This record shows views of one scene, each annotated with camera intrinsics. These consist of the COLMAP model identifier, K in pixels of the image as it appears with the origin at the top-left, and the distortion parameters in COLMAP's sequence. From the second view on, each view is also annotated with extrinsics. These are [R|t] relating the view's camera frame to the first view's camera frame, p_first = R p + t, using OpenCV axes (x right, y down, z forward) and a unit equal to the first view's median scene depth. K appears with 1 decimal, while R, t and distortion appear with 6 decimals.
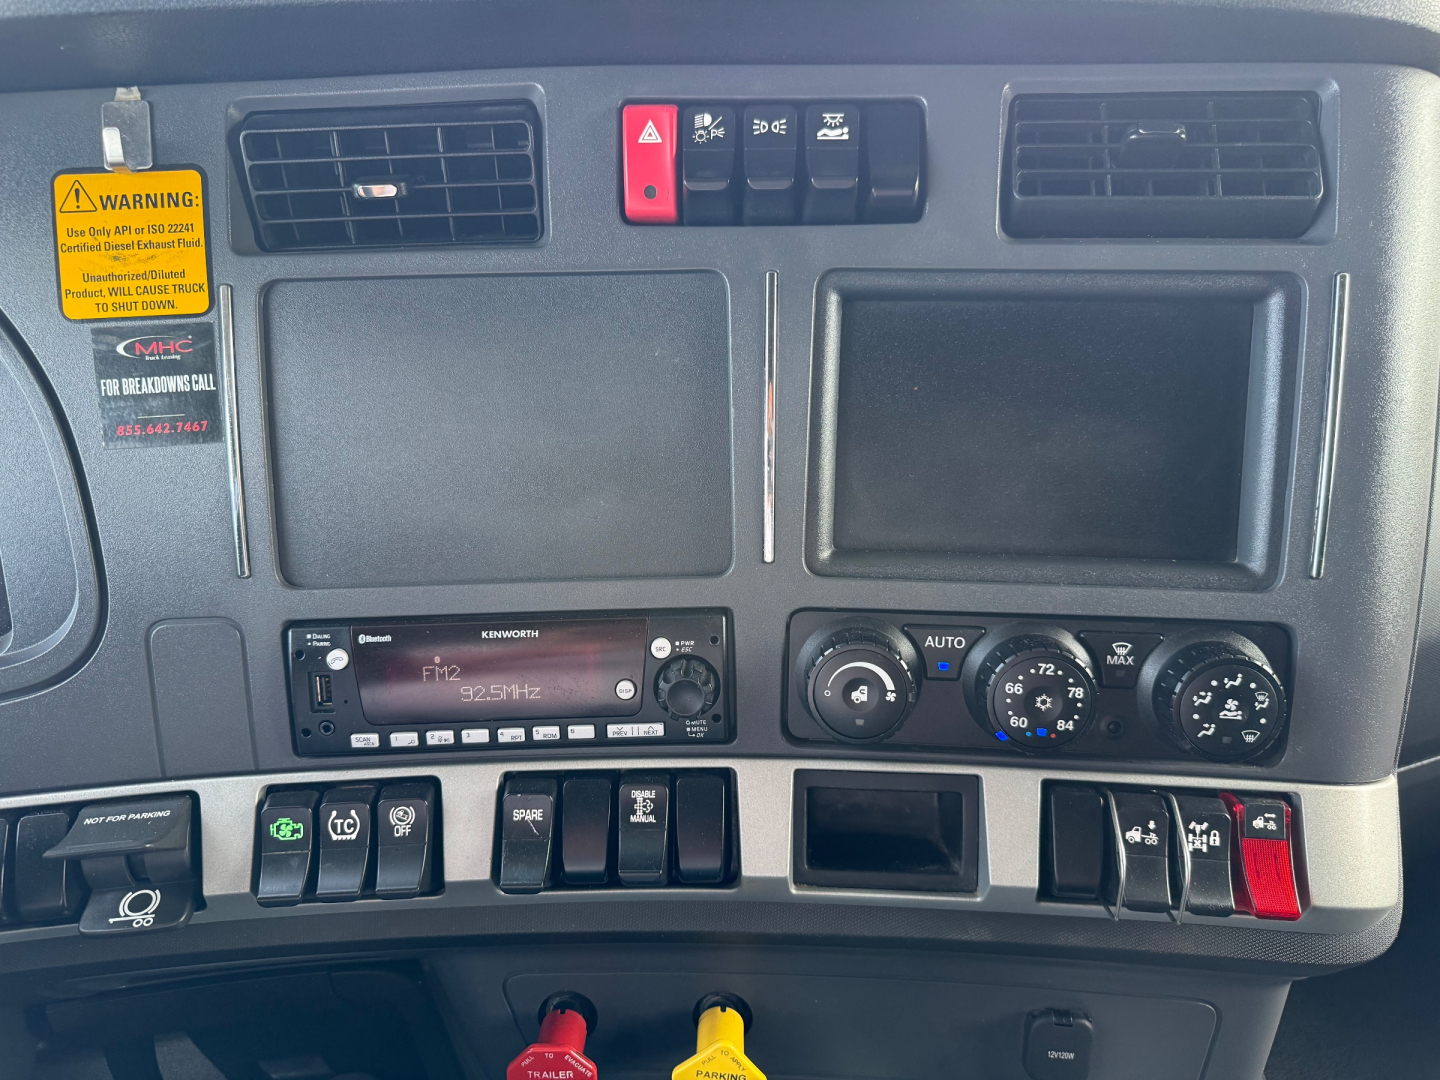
lens RADIAL K [[1047.2, 0, 724.2], [0, 1047.2, 528.7], [0, 0, 1]] dist [0.051531, -0.073292]
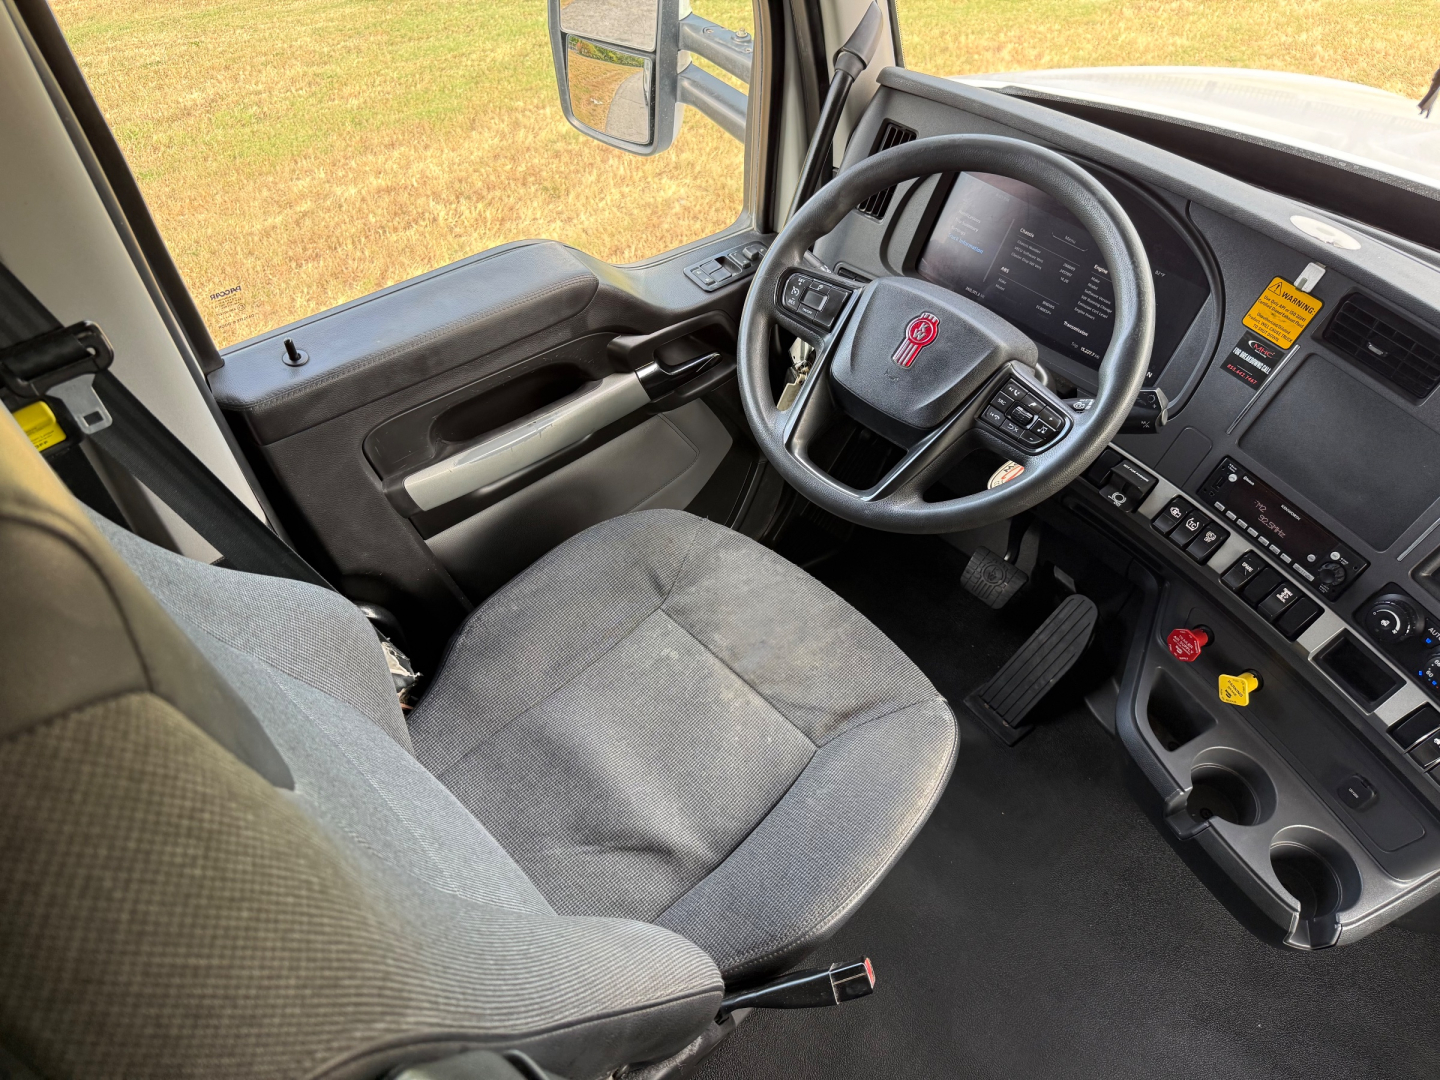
lens RADIAL K [[1047.2, 0, 727.6], [0, 1047.2, 529.3], [0, 0, 1]] dist [0.051531, -0.073292]
pose [[0.555988, 0.670692, -0.490968, 0.337398], [-0.475009, 0.741105, 0.474479, -0.452468], [0.682088, -0.030590, 0.730630, -1.890067]]
